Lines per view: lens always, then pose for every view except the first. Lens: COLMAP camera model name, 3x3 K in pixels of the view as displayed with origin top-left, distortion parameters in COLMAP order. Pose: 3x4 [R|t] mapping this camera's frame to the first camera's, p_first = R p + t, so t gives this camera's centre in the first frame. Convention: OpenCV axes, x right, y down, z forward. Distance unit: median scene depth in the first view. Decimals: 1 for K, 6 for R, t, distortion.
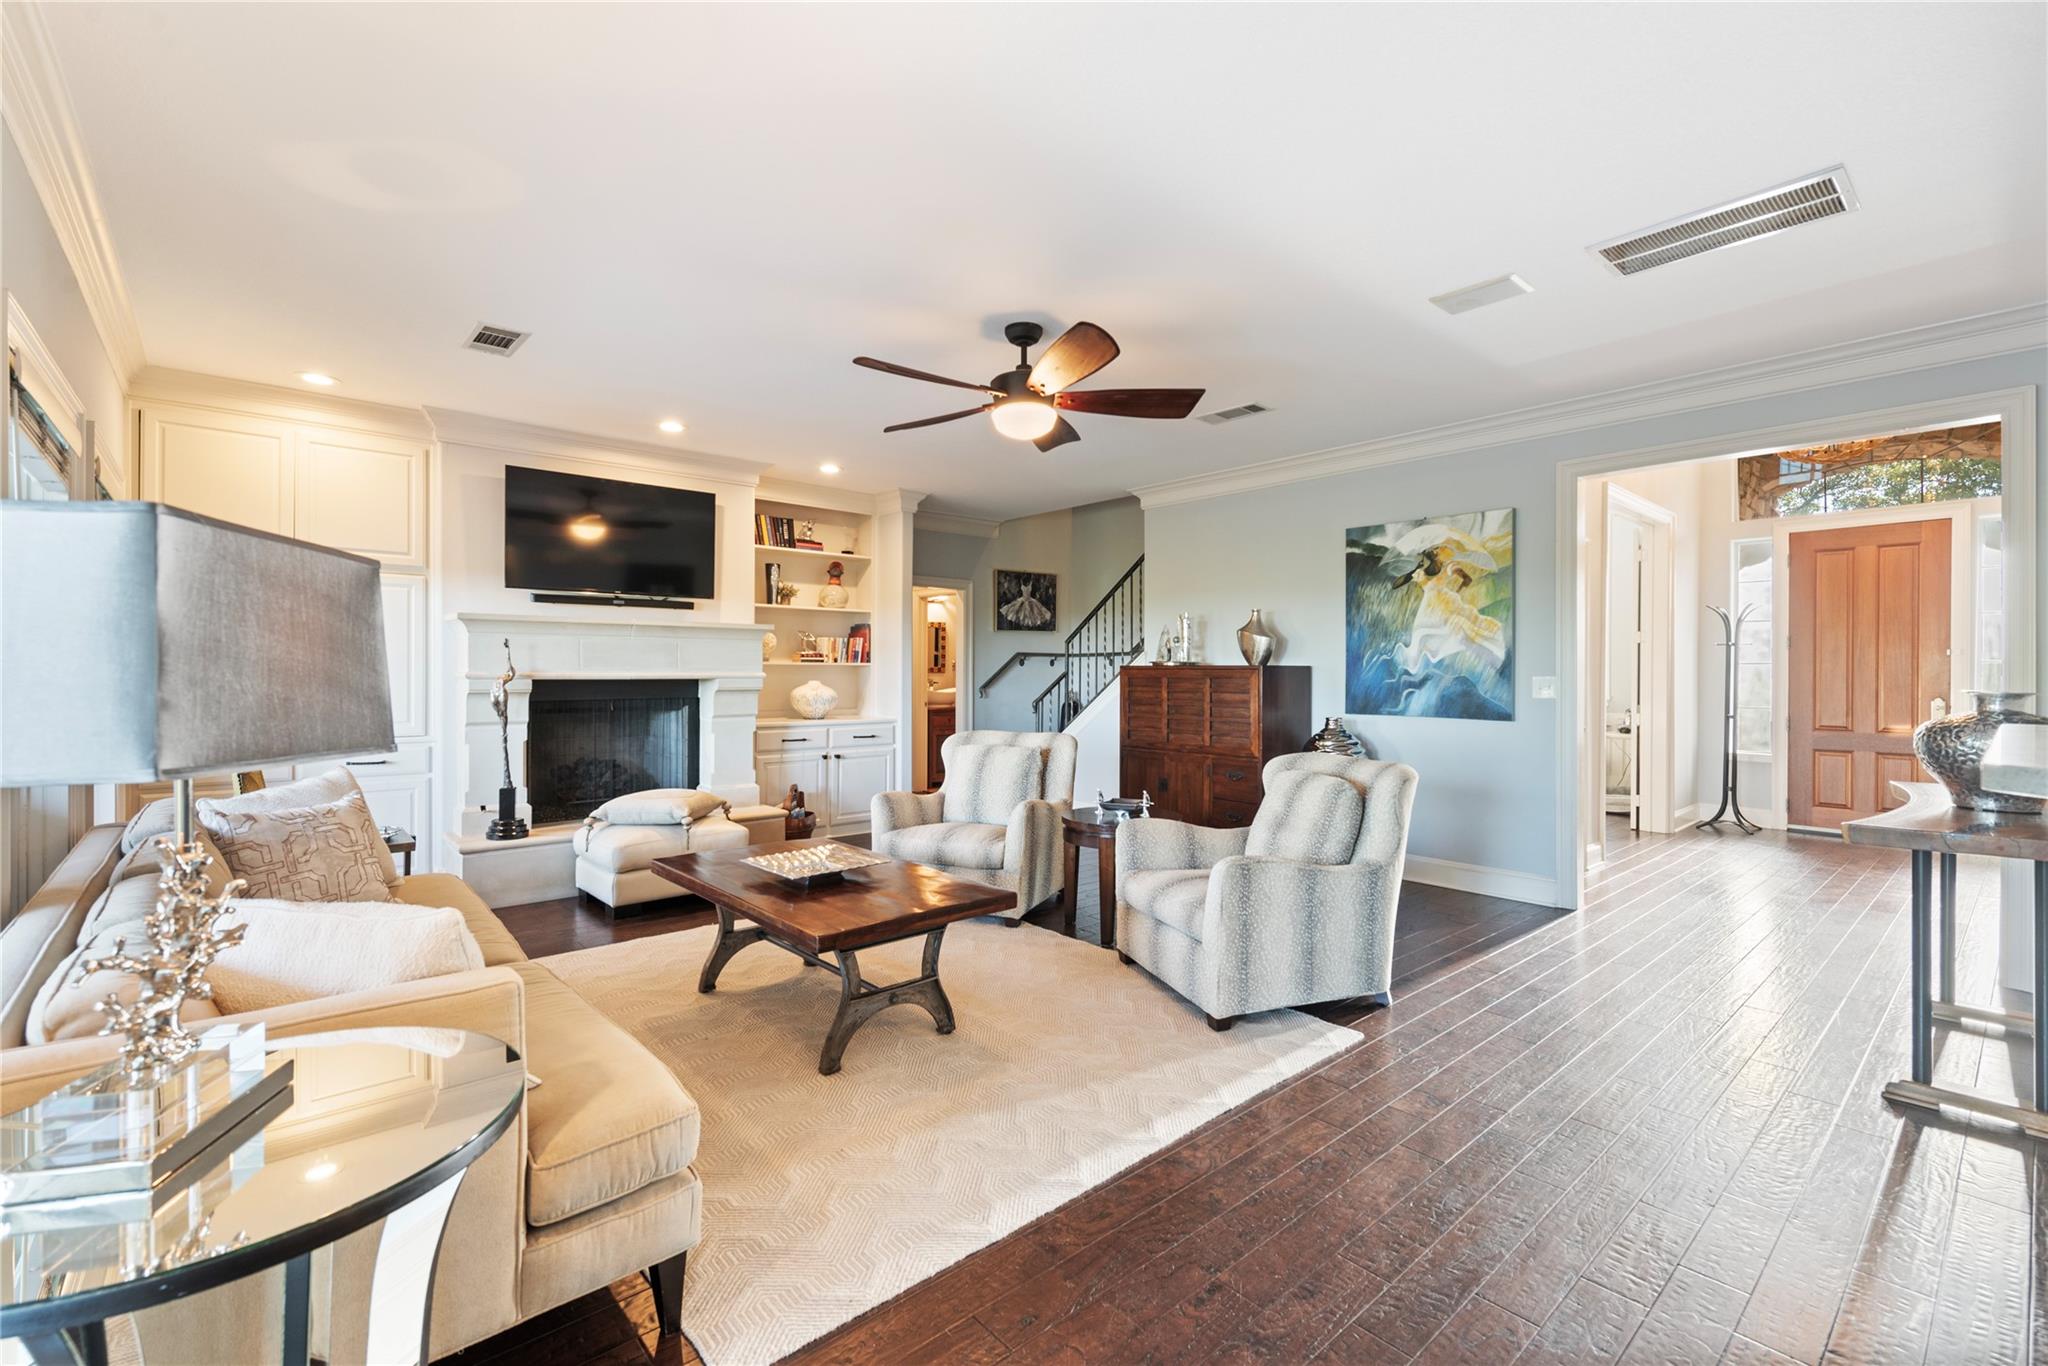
lens RADIAL K [[899.4, 0, 1023.1], [0, 899.4, 671.0], [0, 0, 1]] dist [0.005385, -0.000057]
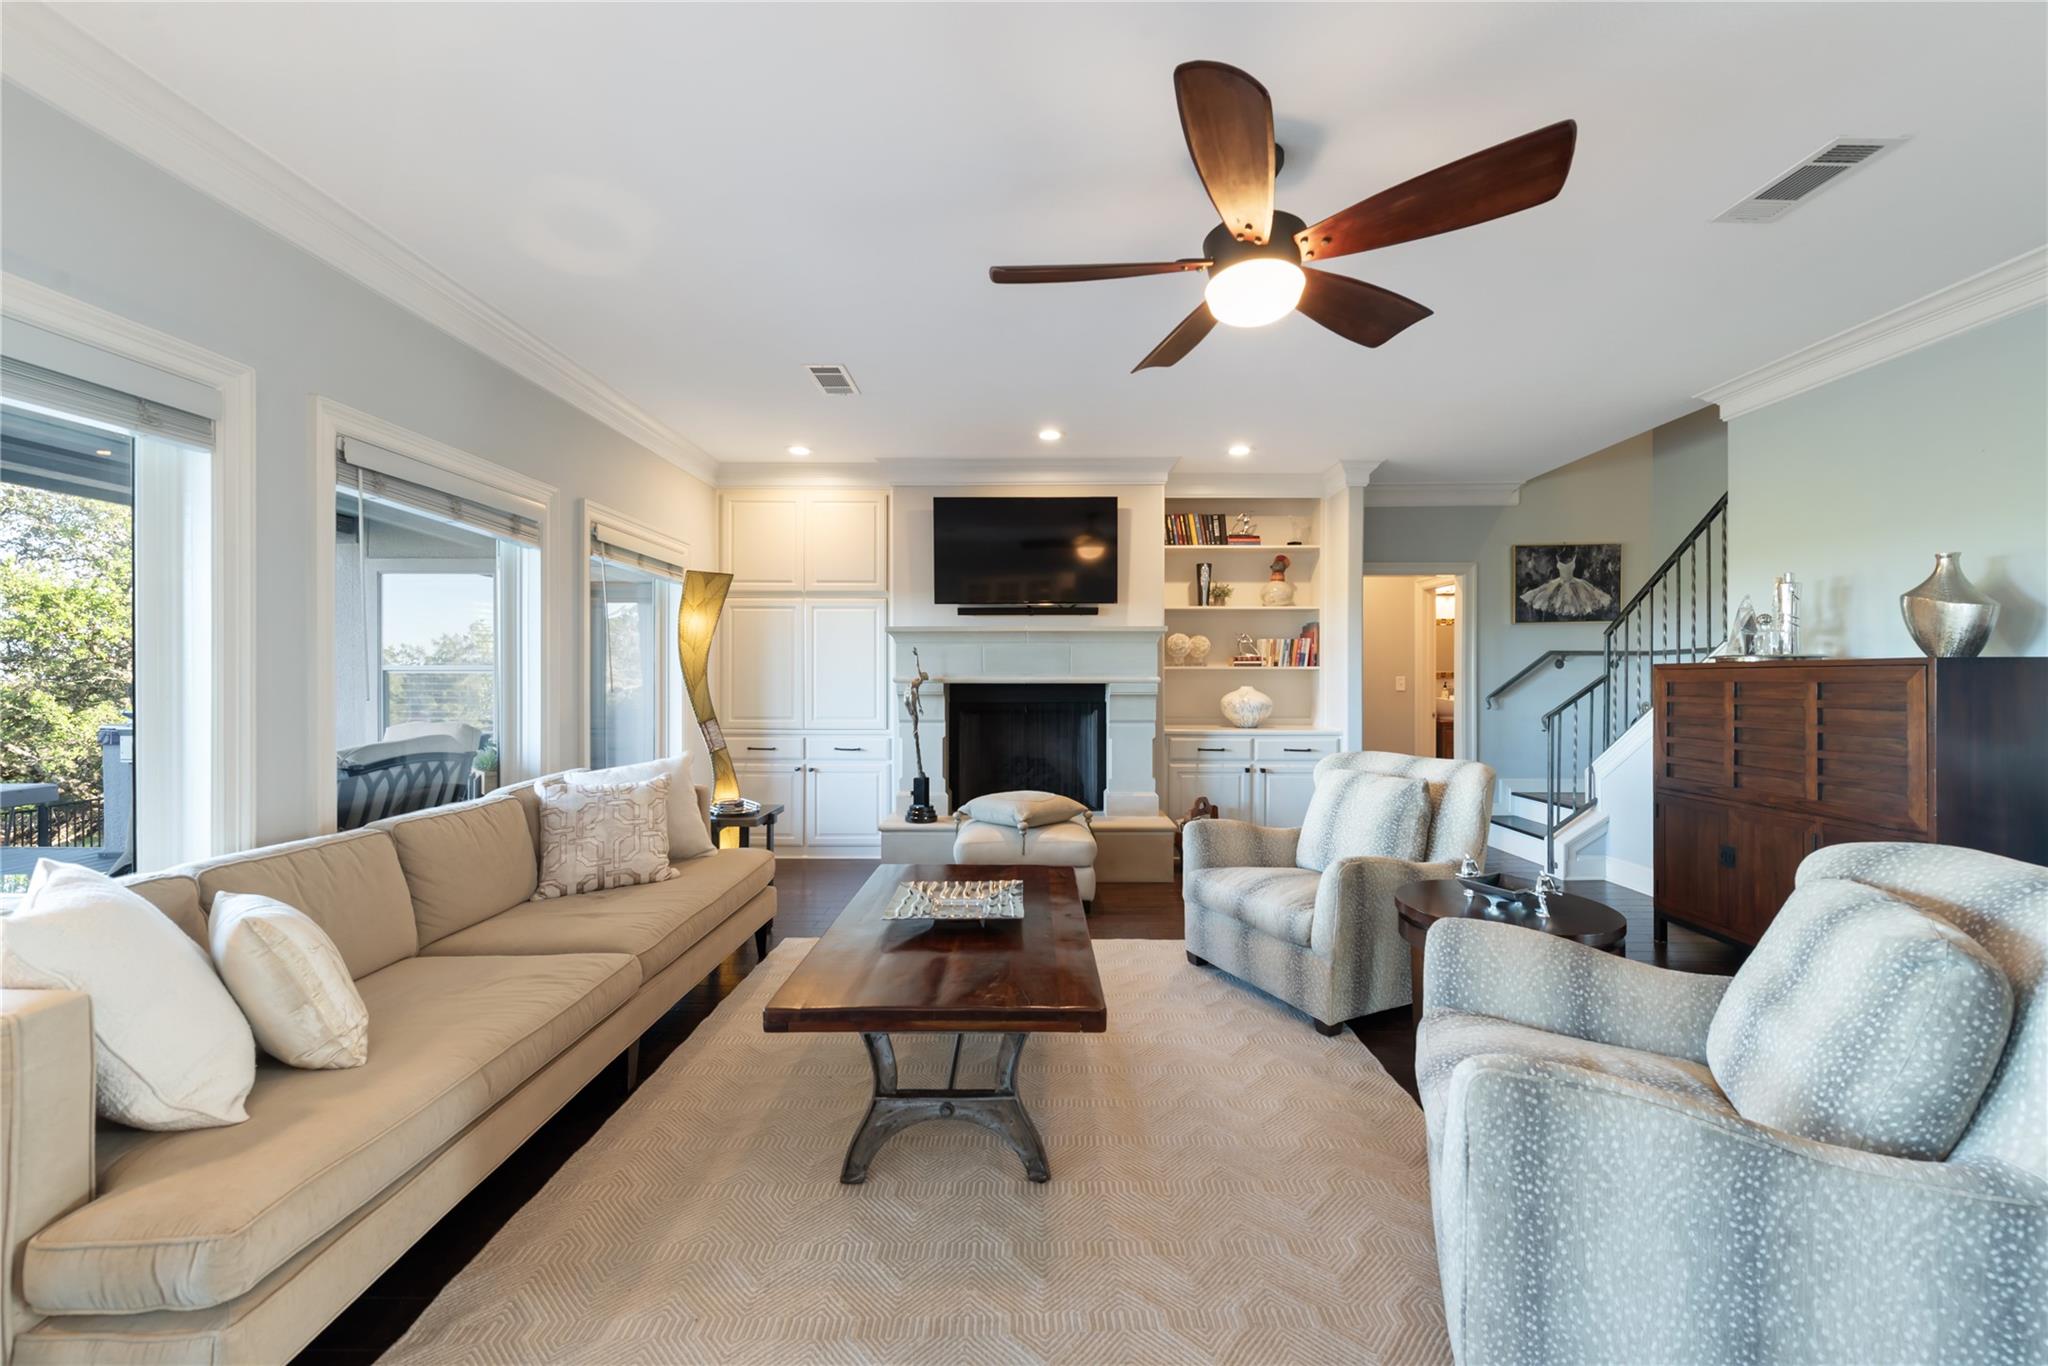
lens RADIAL K [[801.9, 0, 1020.5], [0, 801.9, 678.7], [0, 0, 1]] dist [0.007287, -0.000699]
pose [[0.741022, -0.003836, -0.671470, 0.172008], [0.002393, 0.999992, -0.003073, 0.005860], [0.671477, 0.000670, 0.741025, 0.273180]]
